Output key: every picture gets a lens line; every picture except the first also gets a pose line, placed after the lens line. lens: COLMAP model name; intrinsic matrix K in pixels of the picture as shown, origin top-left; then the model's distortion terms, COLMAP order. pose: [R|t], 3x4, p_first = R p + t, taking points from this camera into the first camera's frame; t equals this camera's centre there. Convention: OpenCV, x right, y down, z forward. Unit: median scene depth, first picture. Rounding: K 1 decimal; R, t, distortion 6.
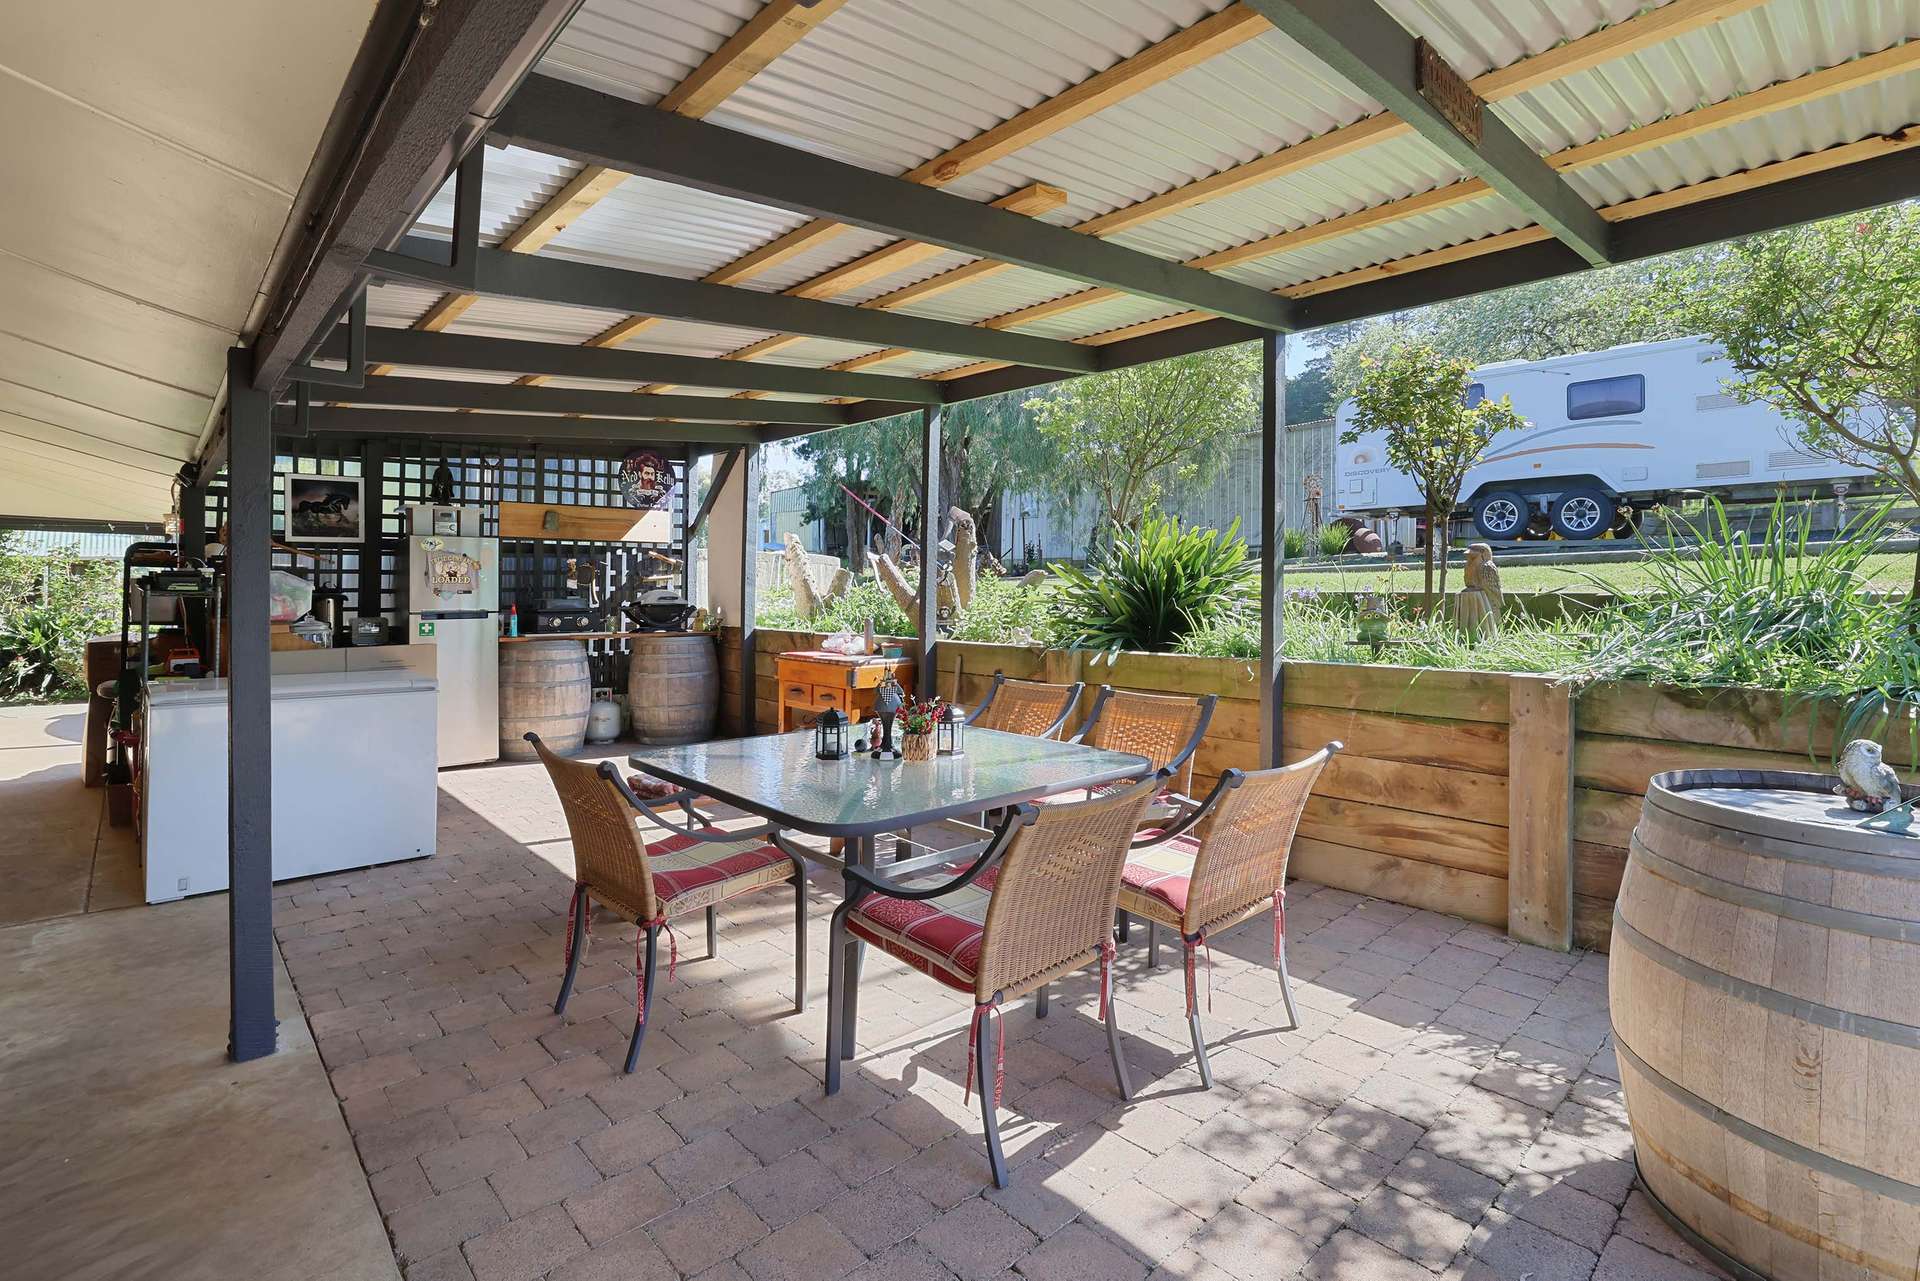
lens RADIAL K [[894.0, 0, 958.0], [0, 894.0, 637.0], [0, 0, 1]] dist [-0.001148, -0.000021]
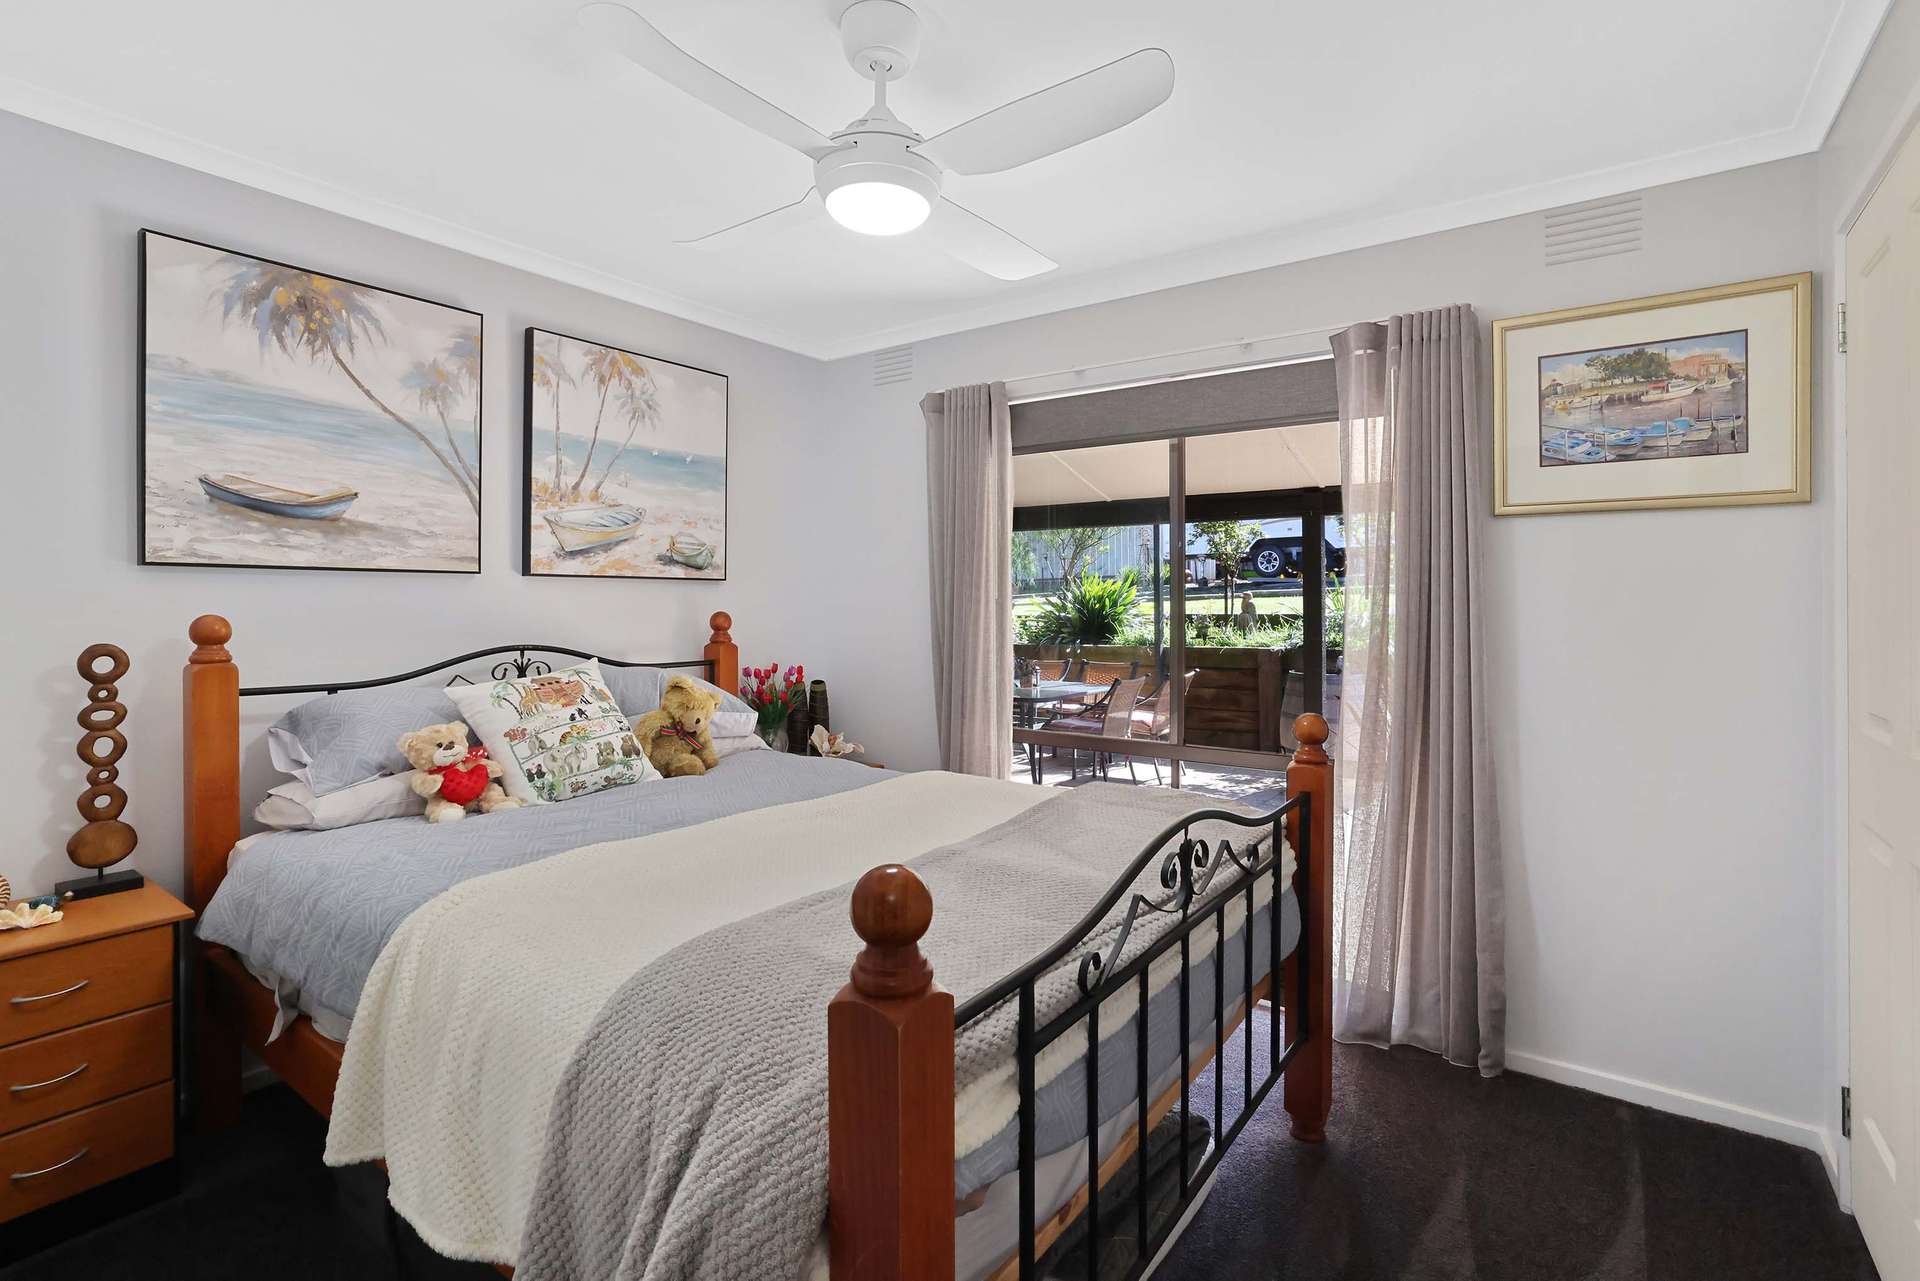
lens RADIAL K [[894.0, 0, 963.8], [0, 894.0, 640.7], [0, 0, 1]] dist [-0.001148, -0.000021]
pose [[0.979818, -0.008263, 0.199720, -0.512632], [0.011619, 0.999810, -0.015637, 0.040009], [-0.199553, 0.017642, 0.979728, -0.961408]]
